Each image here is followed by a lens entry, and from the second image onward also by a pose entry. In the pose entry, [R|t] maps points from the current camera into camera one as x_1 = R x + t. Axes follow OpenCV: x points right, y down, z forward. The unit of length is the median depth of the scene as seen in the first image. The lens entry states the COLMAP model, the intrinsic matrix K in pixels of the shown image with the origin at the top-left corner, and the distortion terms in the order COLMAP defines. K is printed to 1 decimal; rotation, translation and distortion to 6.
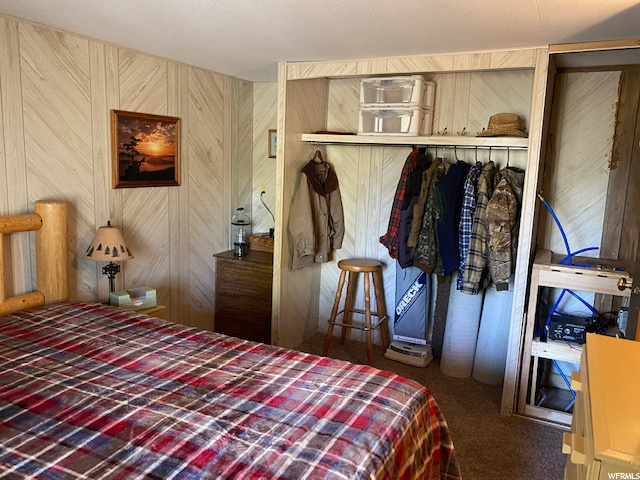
lens RADIAL K [[503.8, 0, 320.0], [0, 503.8, 240.0], [0, 0, 1]] dist [0.037289, -0.011747]
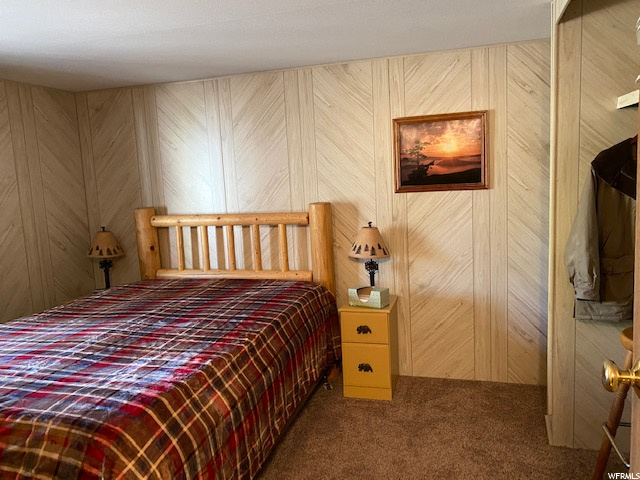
lens RADIAL K [[503.8, 0, 320.0], [0, 503.8, 240.0], [0, 0, 1]] dist [0.037289, -0.011747]
pose [[0.146213, 0.086375, -0.985475, 0.643902], [-0.100028, 0.992366, 0.072138, -0.066250], [0.984183, 0.088028, 0.153737, 0.717708]]
